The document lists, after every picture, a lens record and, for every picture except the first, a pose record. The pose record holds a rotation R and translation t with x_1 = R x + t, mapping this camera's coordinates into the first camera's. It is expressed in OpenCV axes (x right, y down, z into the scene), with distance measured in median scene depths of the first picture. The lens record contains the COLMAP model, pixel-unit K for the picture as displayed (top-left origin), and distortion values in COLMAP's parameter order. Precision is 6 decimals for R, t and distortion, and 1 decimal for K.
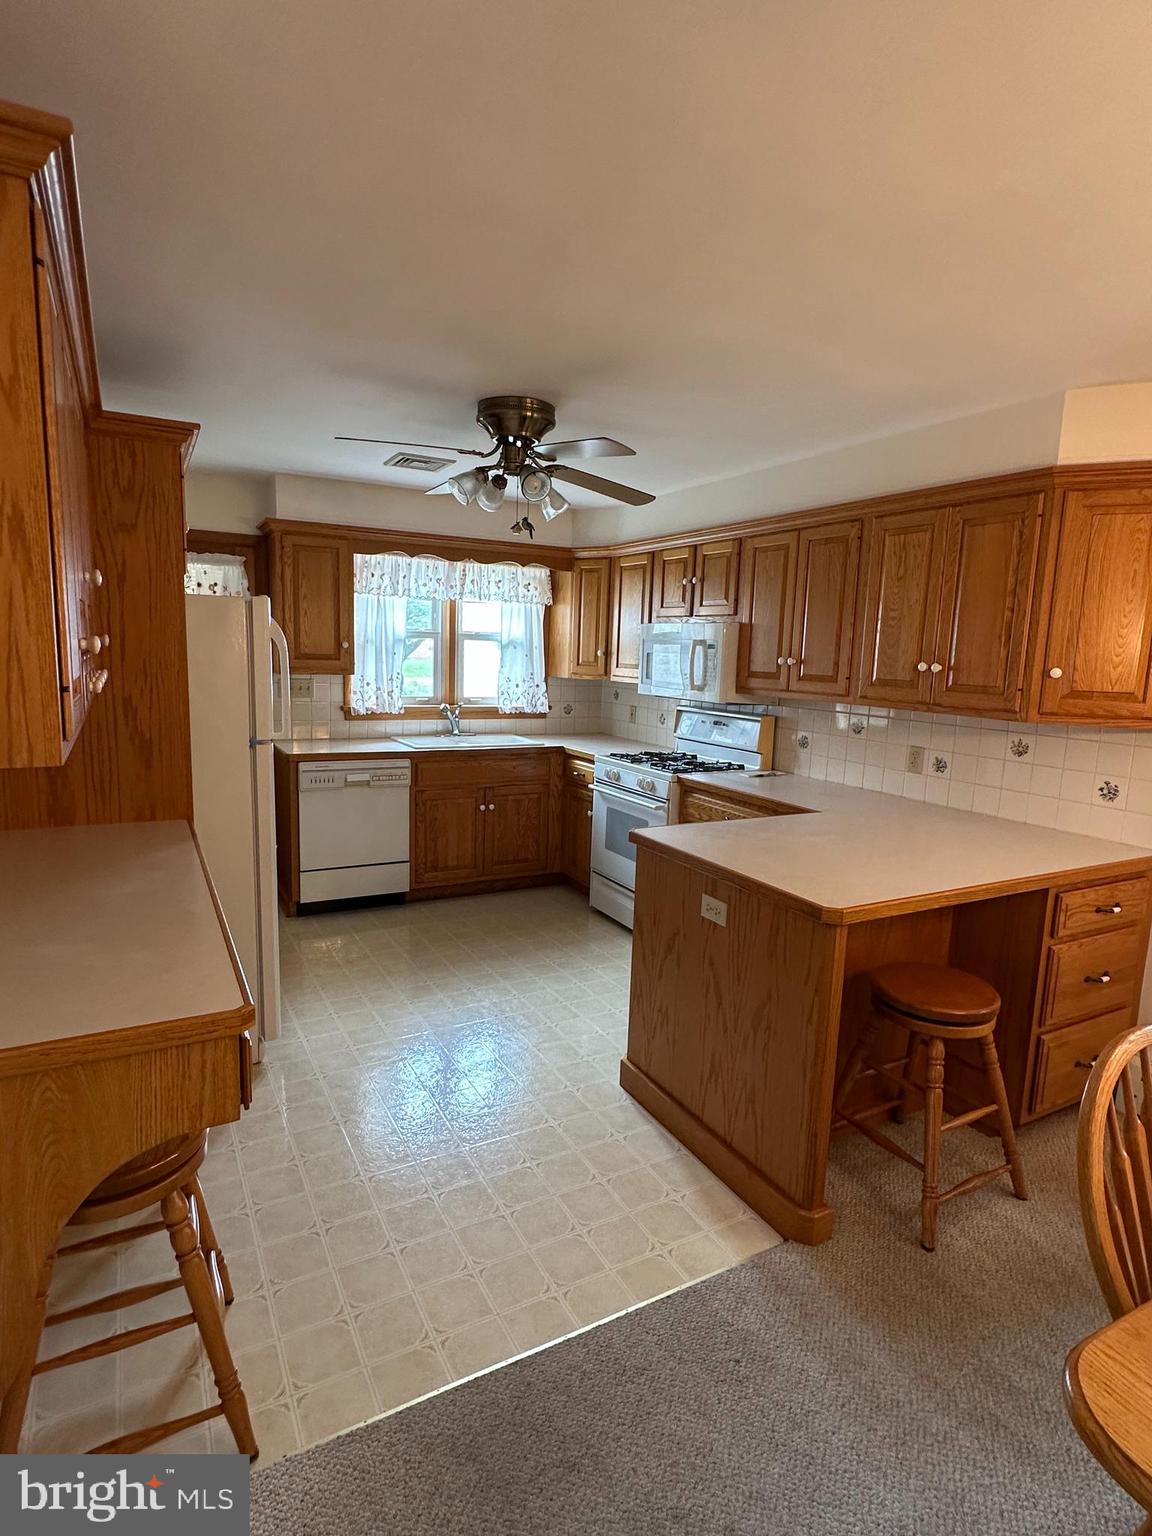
lens RADIAL K [[808.6, 0, 572.7], [0, 808.6, 768.8], [0, 0, 1]] dist [-0.003251, 0.000762]
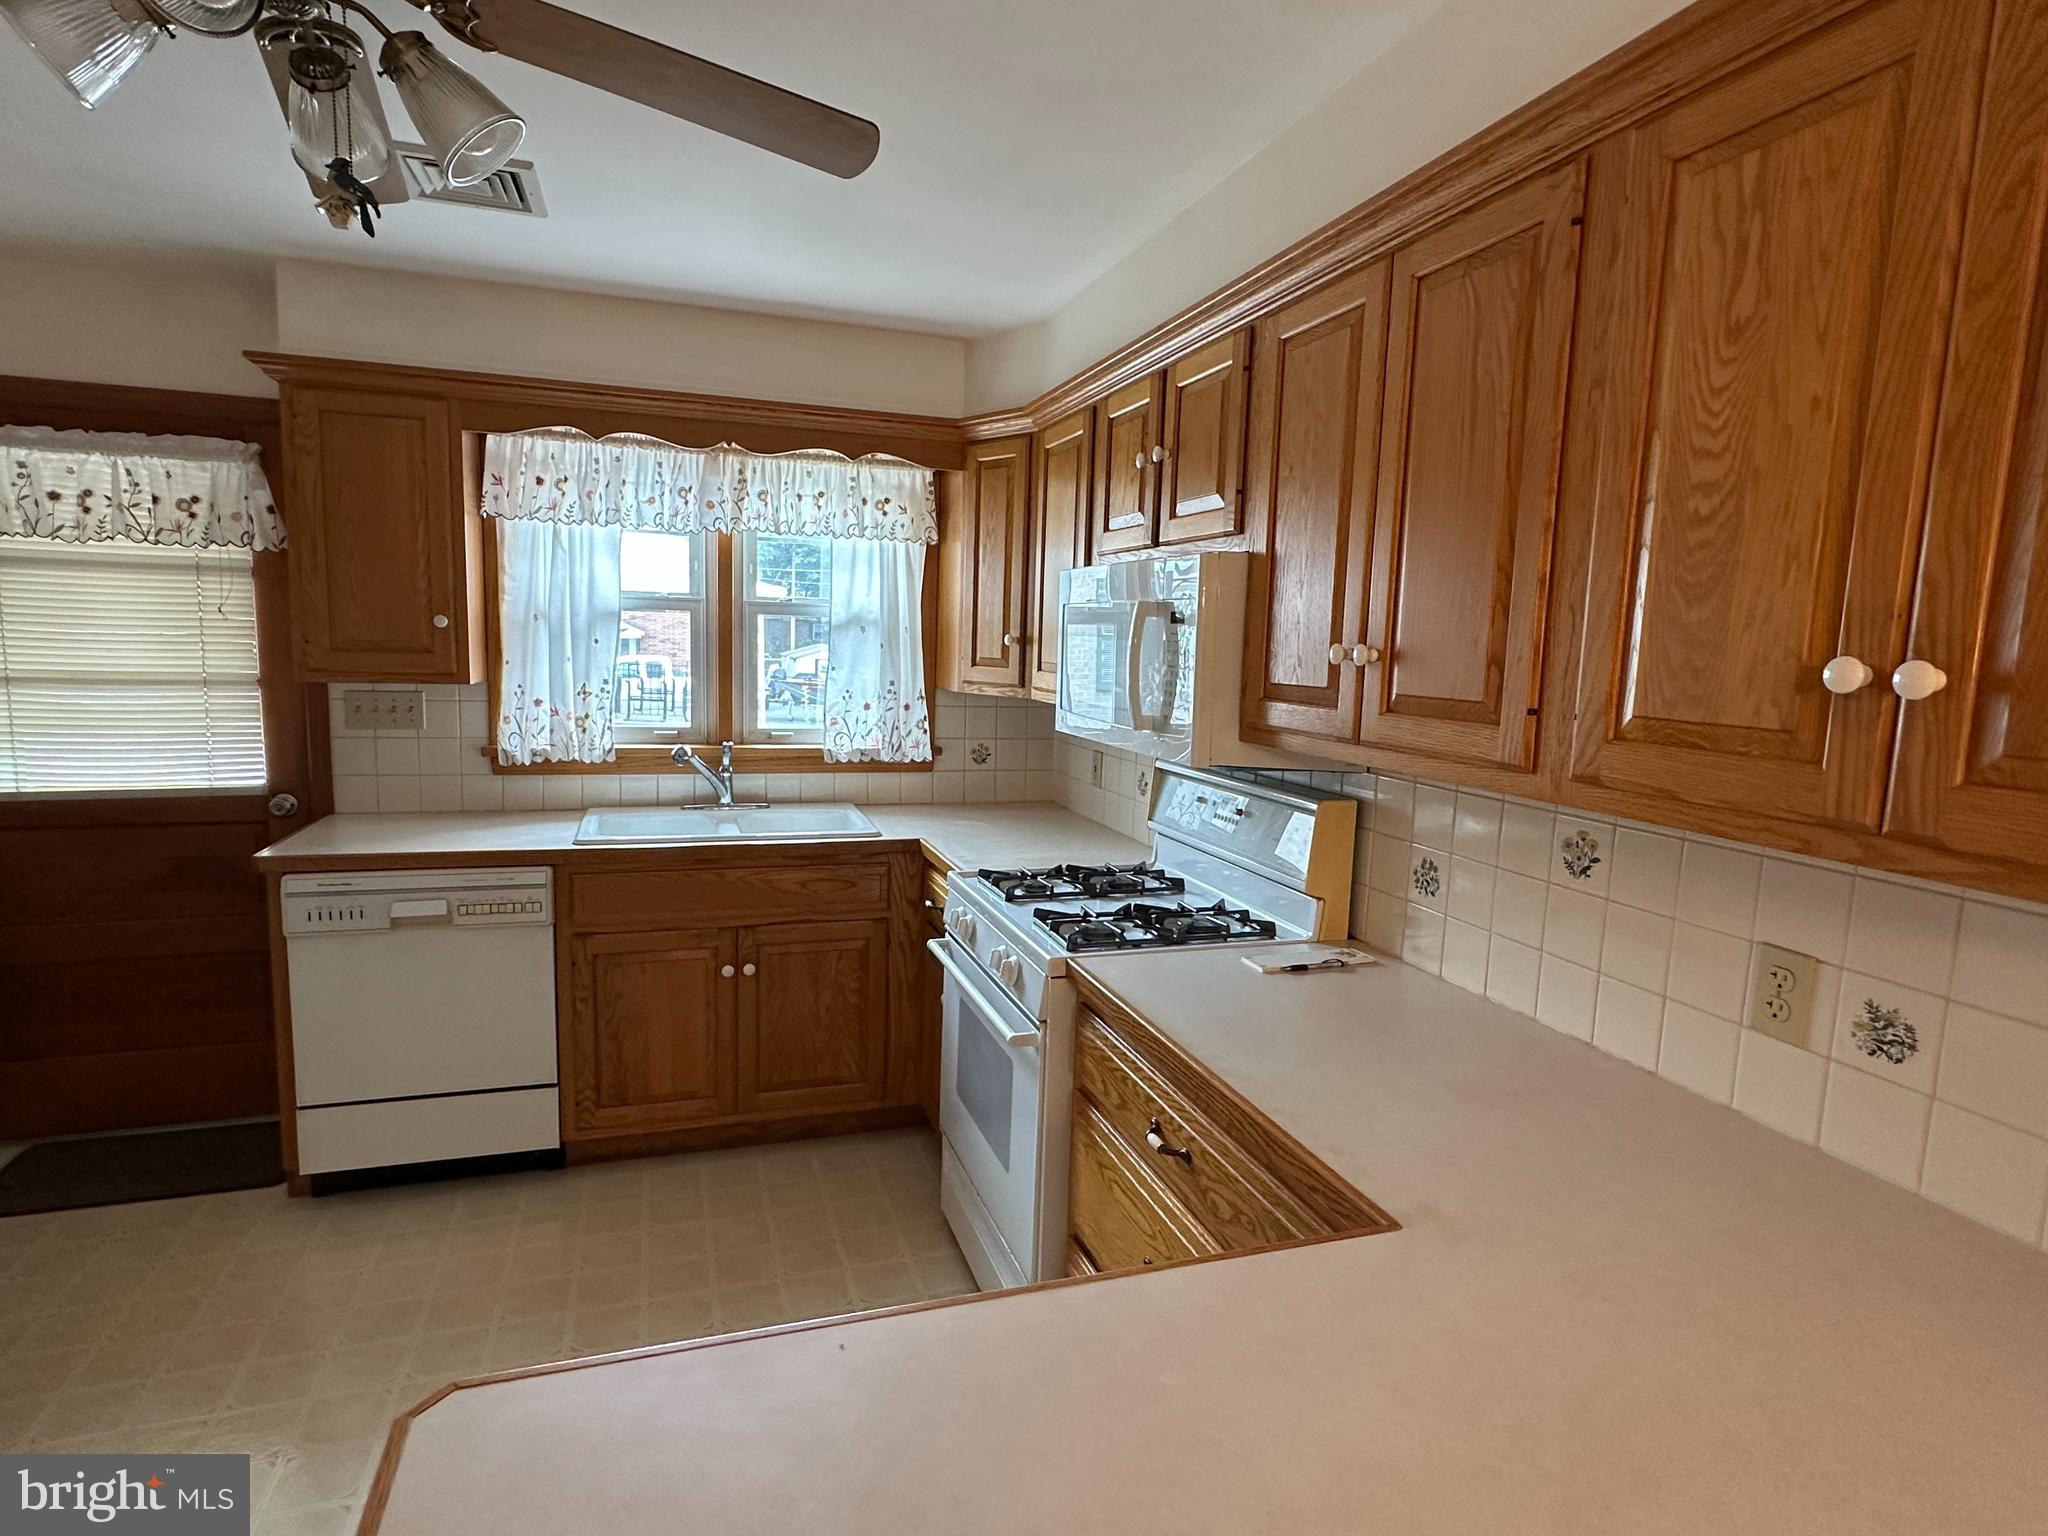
lens RADIAL K [[1078.2, 0, 1028.6], [0, 1078.2, 774.5], [0, 0, 1]] dist [-0.003251, 0.000762]
pose [[0.985451, 0.019637, -0.168821, 0.178548], [-0.024138, 0.999405, -0.024654, -0.059194], [0.168236, 0.028371, 0.985338, 0.461311]]
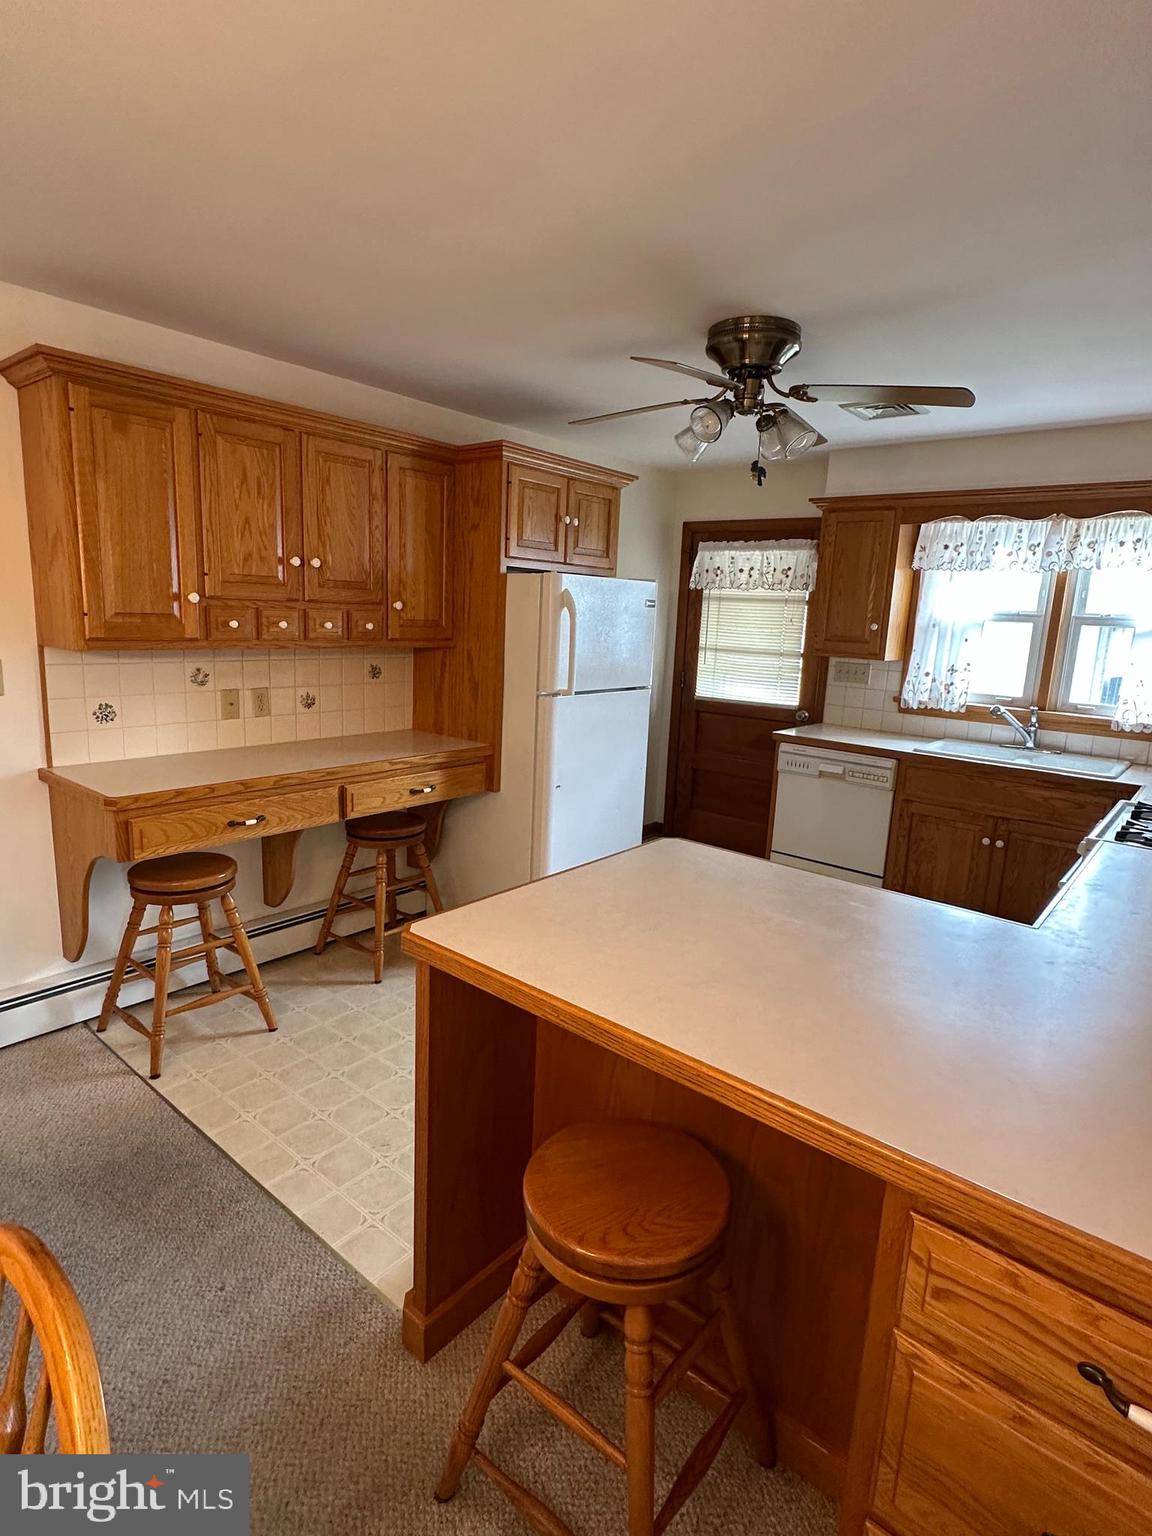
lens RADIAL K [[808.6, 0, 572.7], [0, 808.6, 768.8], [0, 0, 1]] dist [-0.003251, 0.000762]
pose [[0.372331, 0.163709, -0.913548, 0.477583], [-0.168185, 0.979925, 0.107058, -0.038989], [0.912734, 0.113784, 0.392389, 0.370519]]
